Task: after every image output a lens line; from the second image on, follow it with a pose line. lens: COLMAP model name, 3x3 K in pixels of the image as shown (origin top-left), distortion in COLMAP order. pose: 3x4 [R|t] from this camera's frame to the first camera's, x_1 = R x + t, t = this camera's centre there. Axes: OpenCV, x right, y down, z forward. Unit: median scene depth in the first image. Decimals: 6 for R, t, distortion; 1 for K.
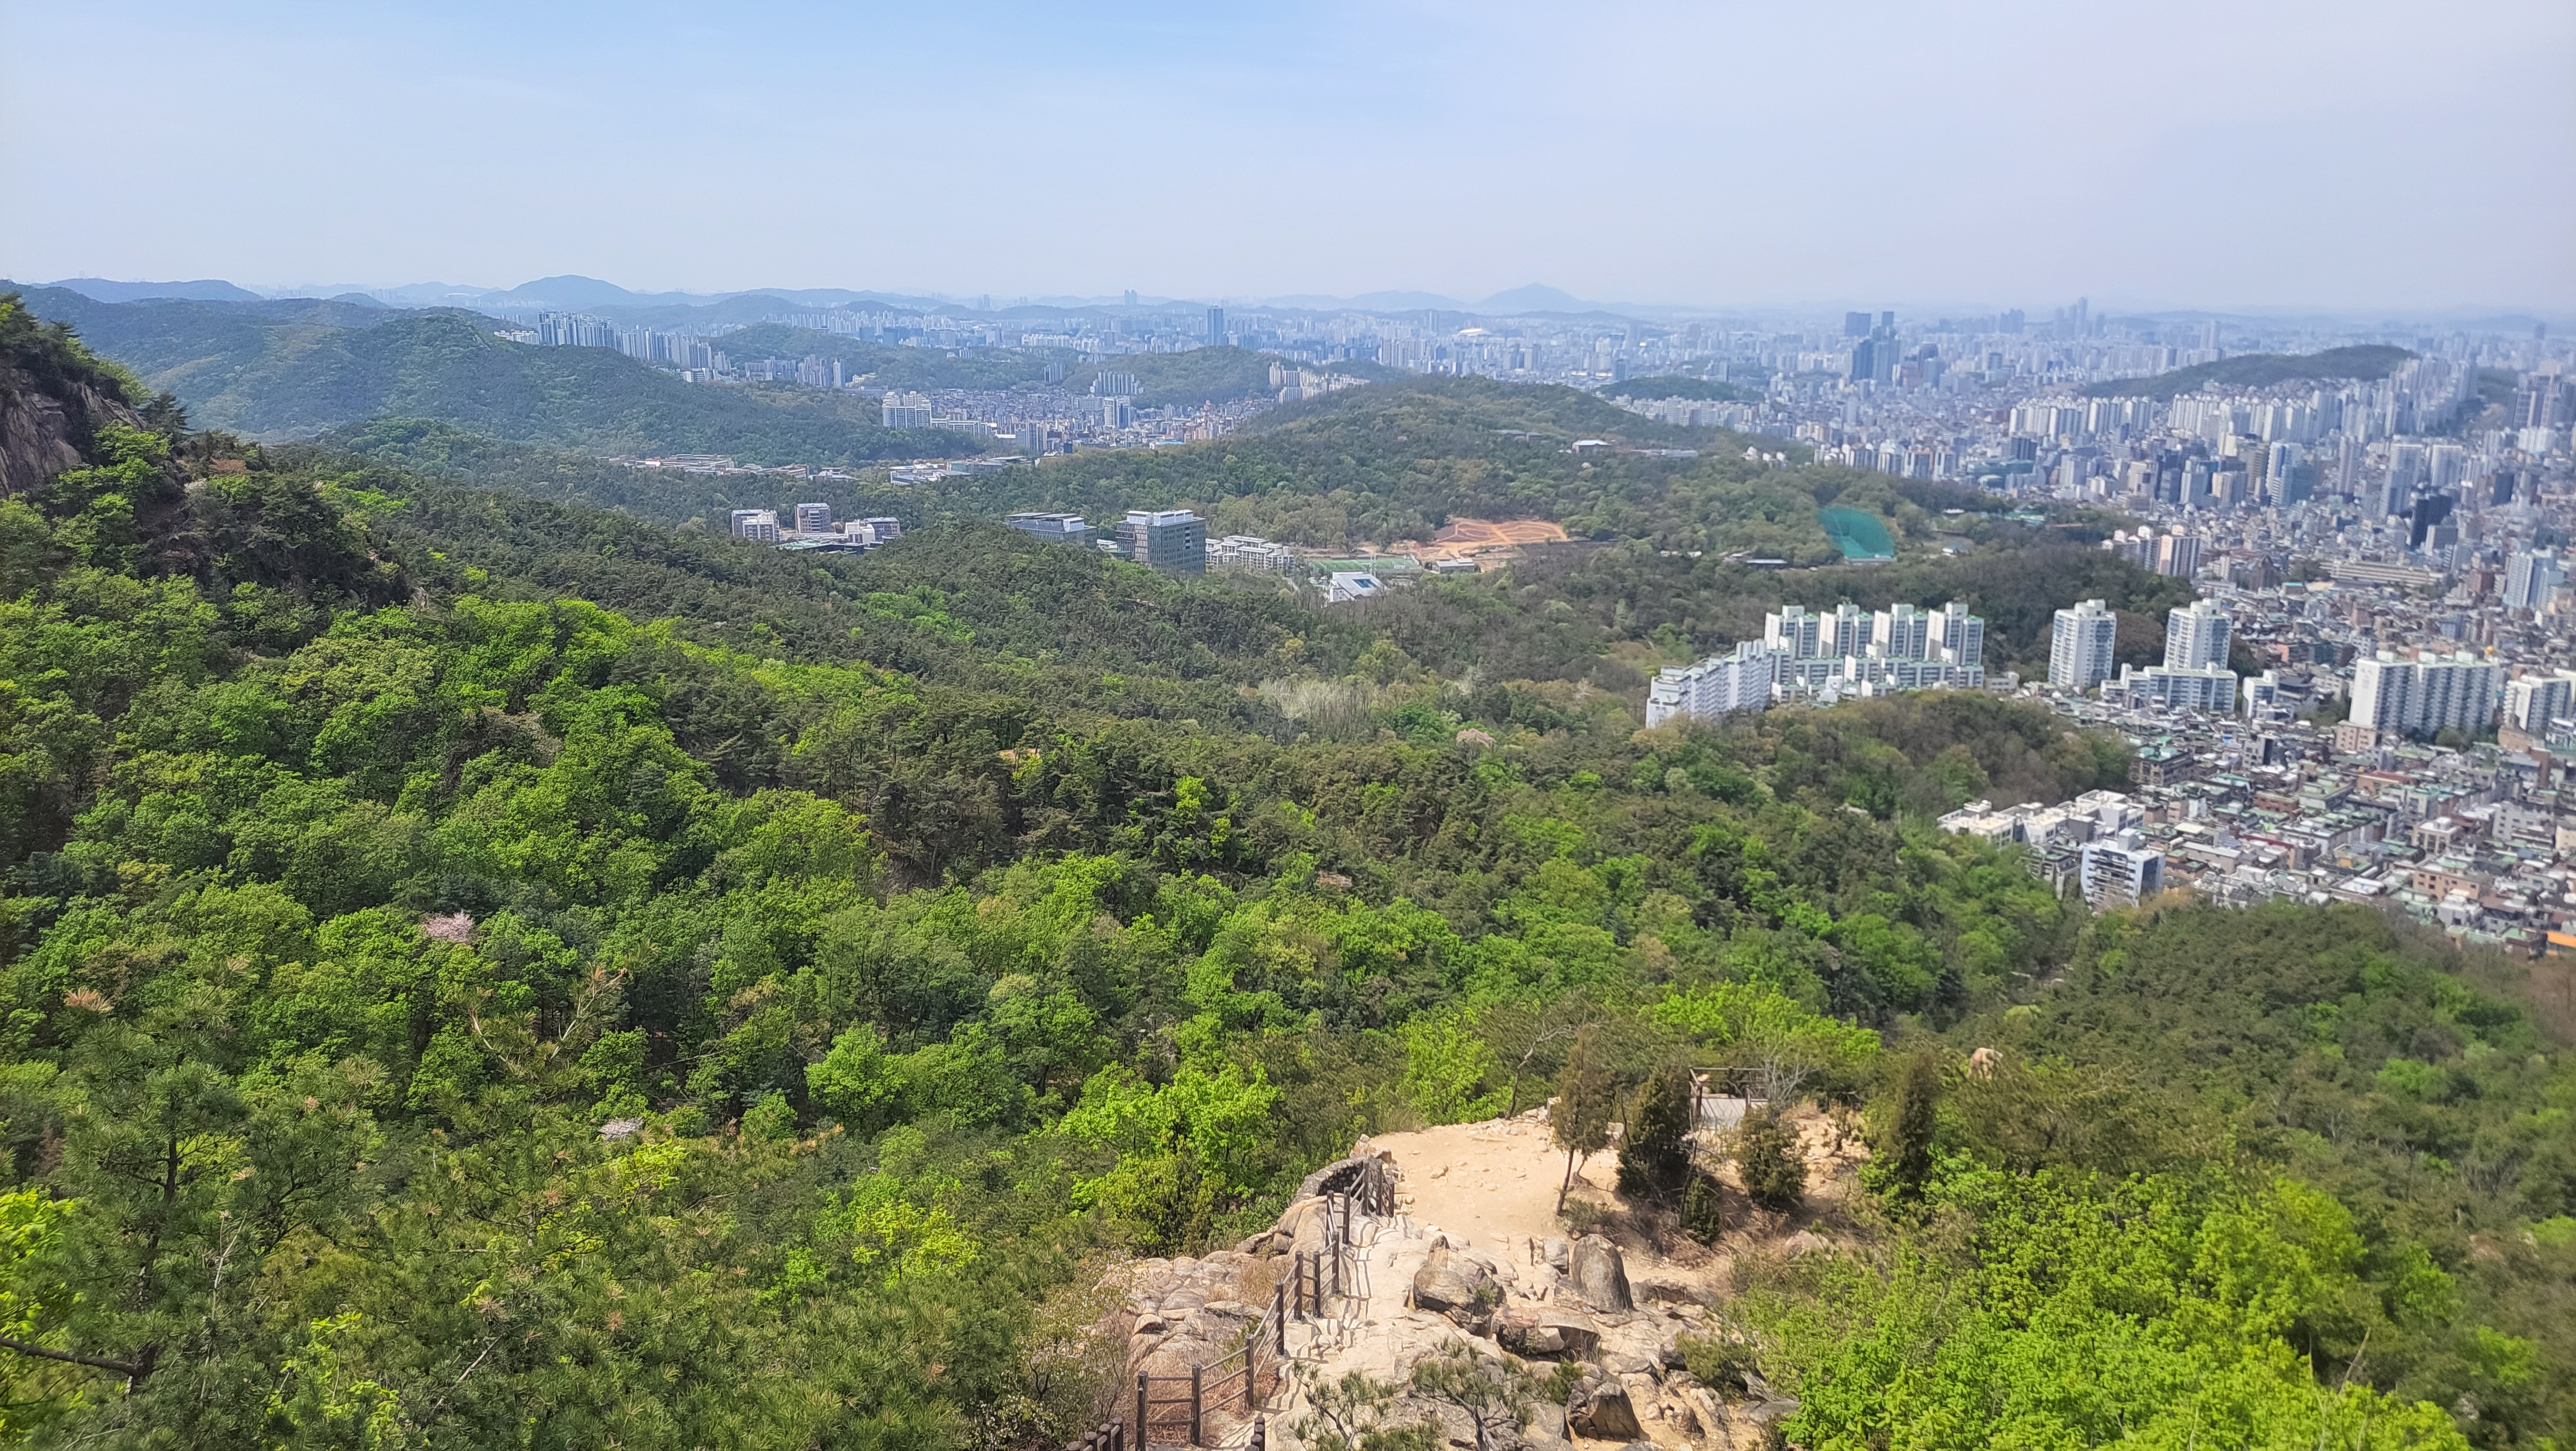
lens RADIAL K [[1841.8, 0, 1288.0], [0, 1841.8, 725.5], [0, 0, 1]] dist [0.073390, -0.087656]
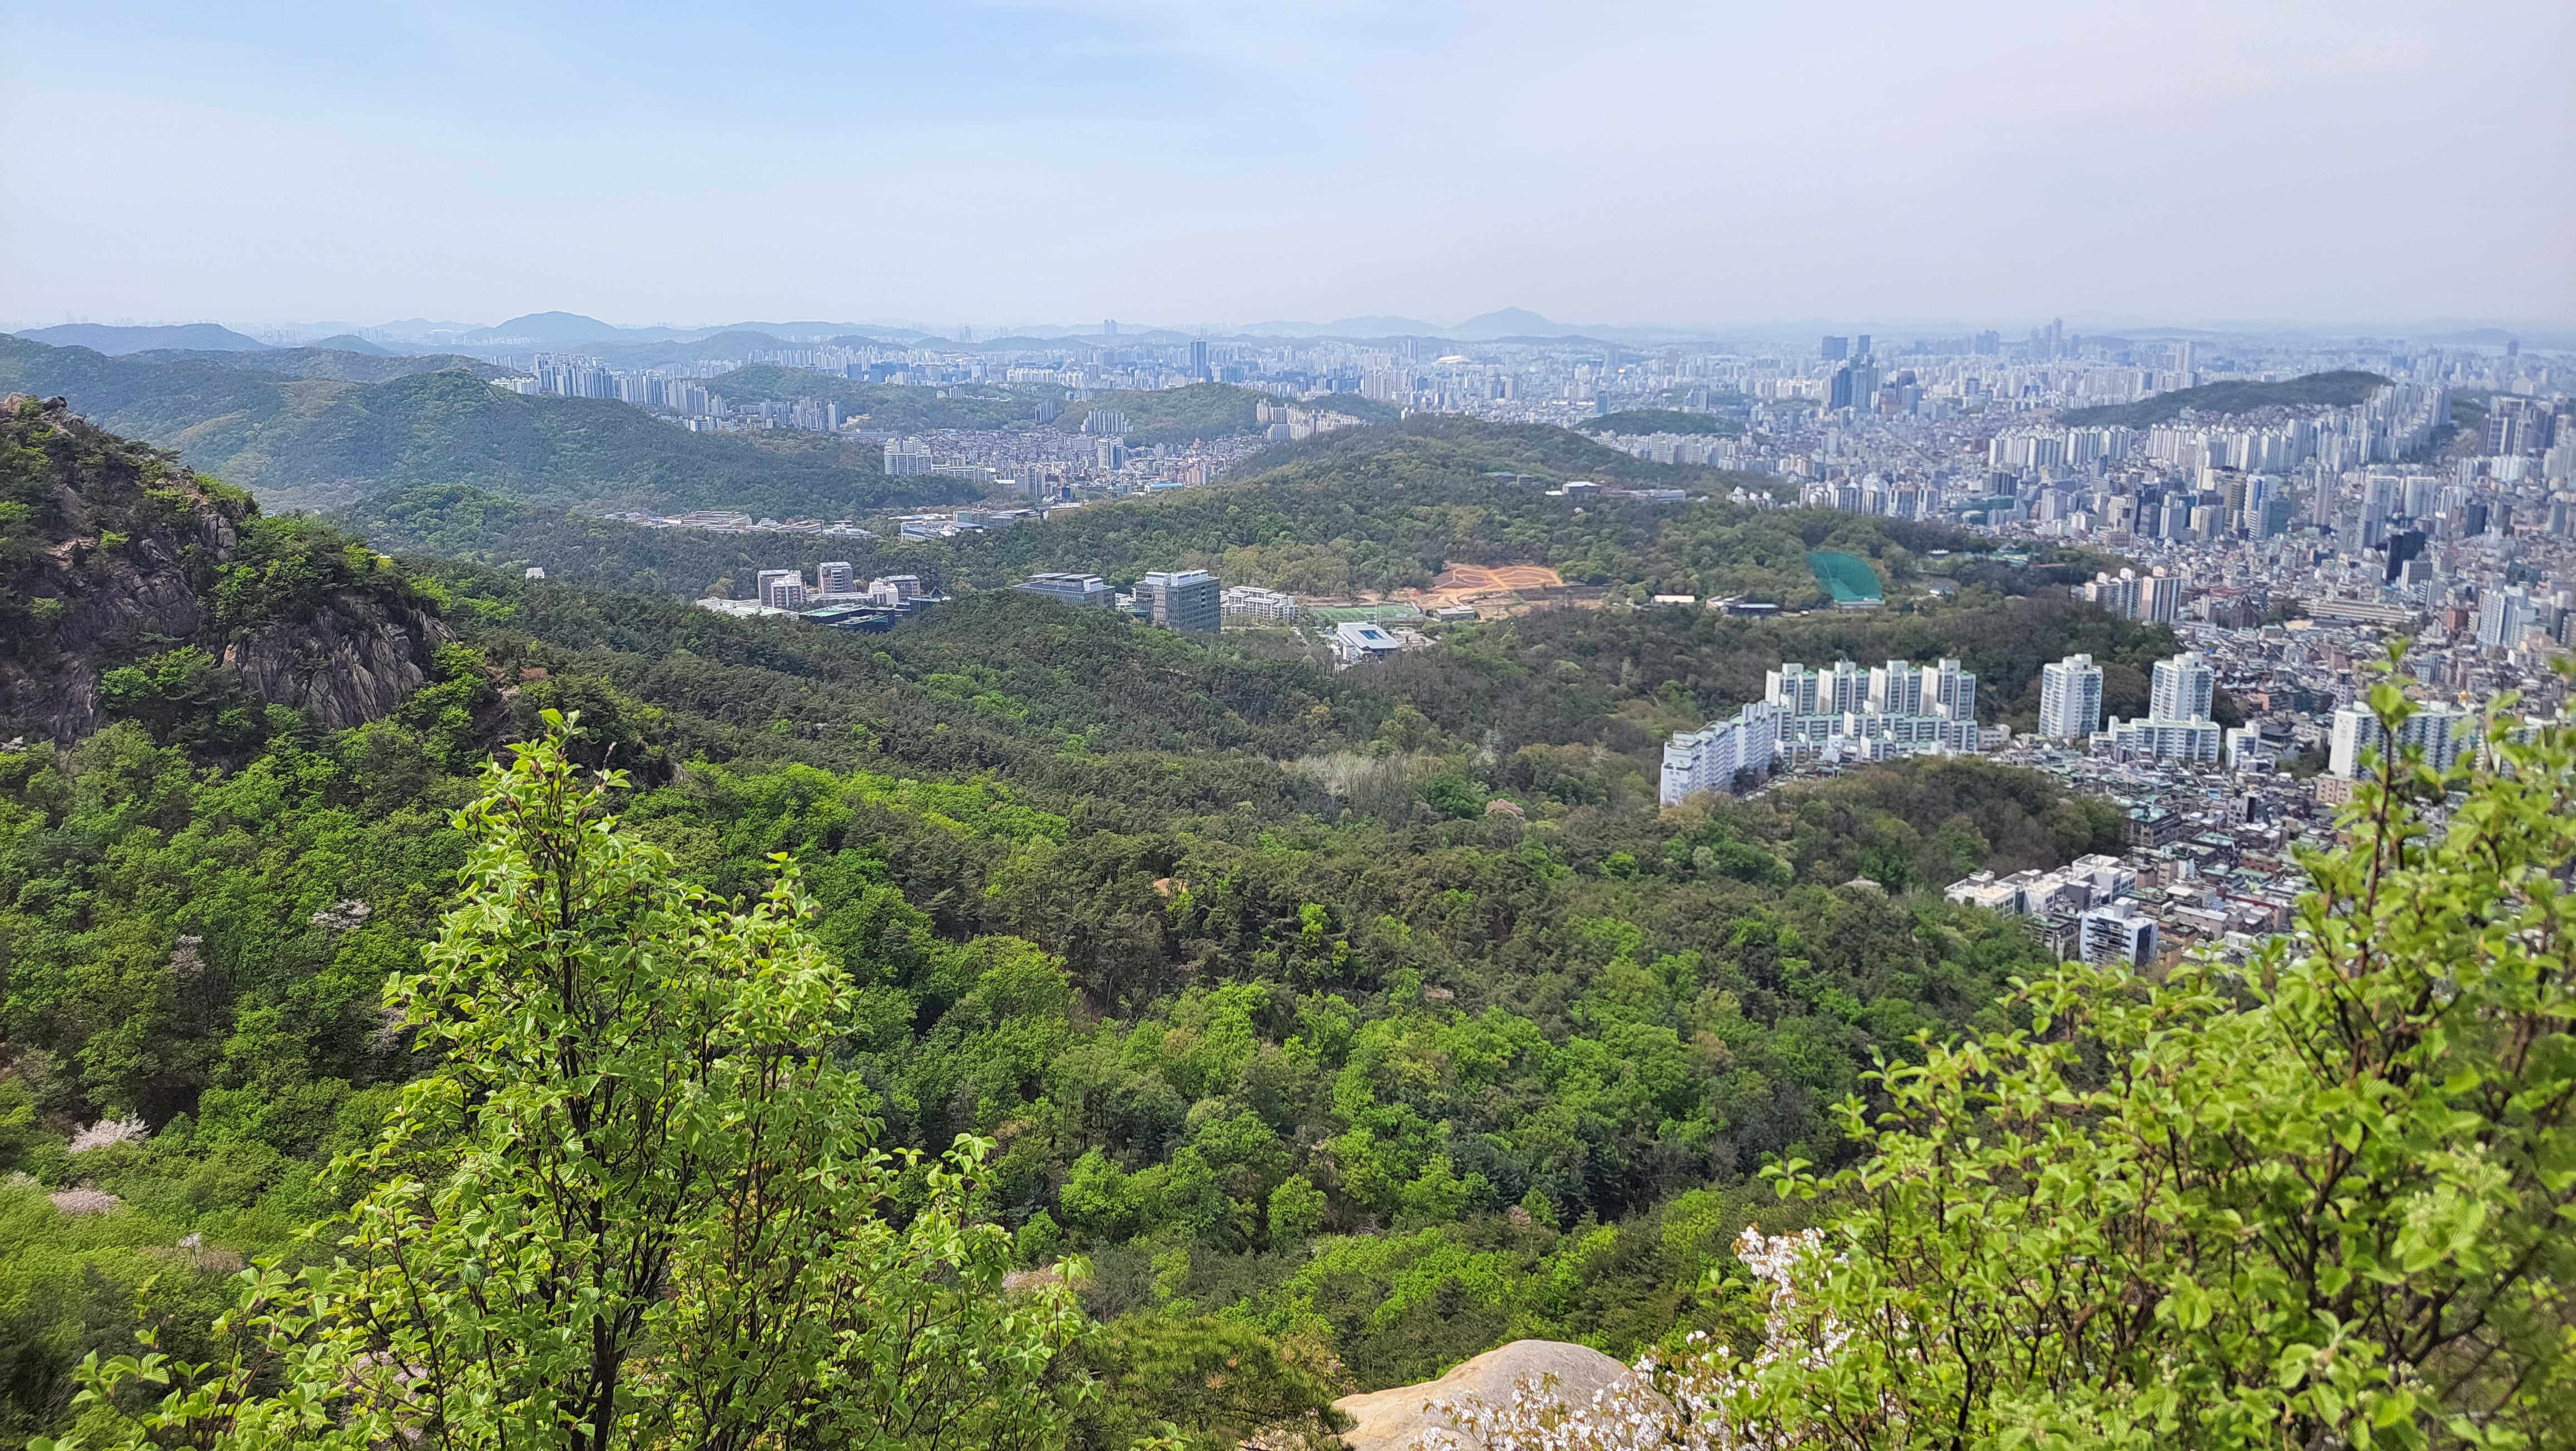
lens RADIAL K [[1952.3, 0, 1210.6], [0, 1952.3, 660.5], [0, 0, 1]] dist [0.081827, -0.101877]
pose [[0.999944, -0.010613, 0.000226, -0.047456], [0.010615, 0.999761, -0.019136, -0.041795], [-0.000023, 0.019137, 0.999817, -0.091921]]
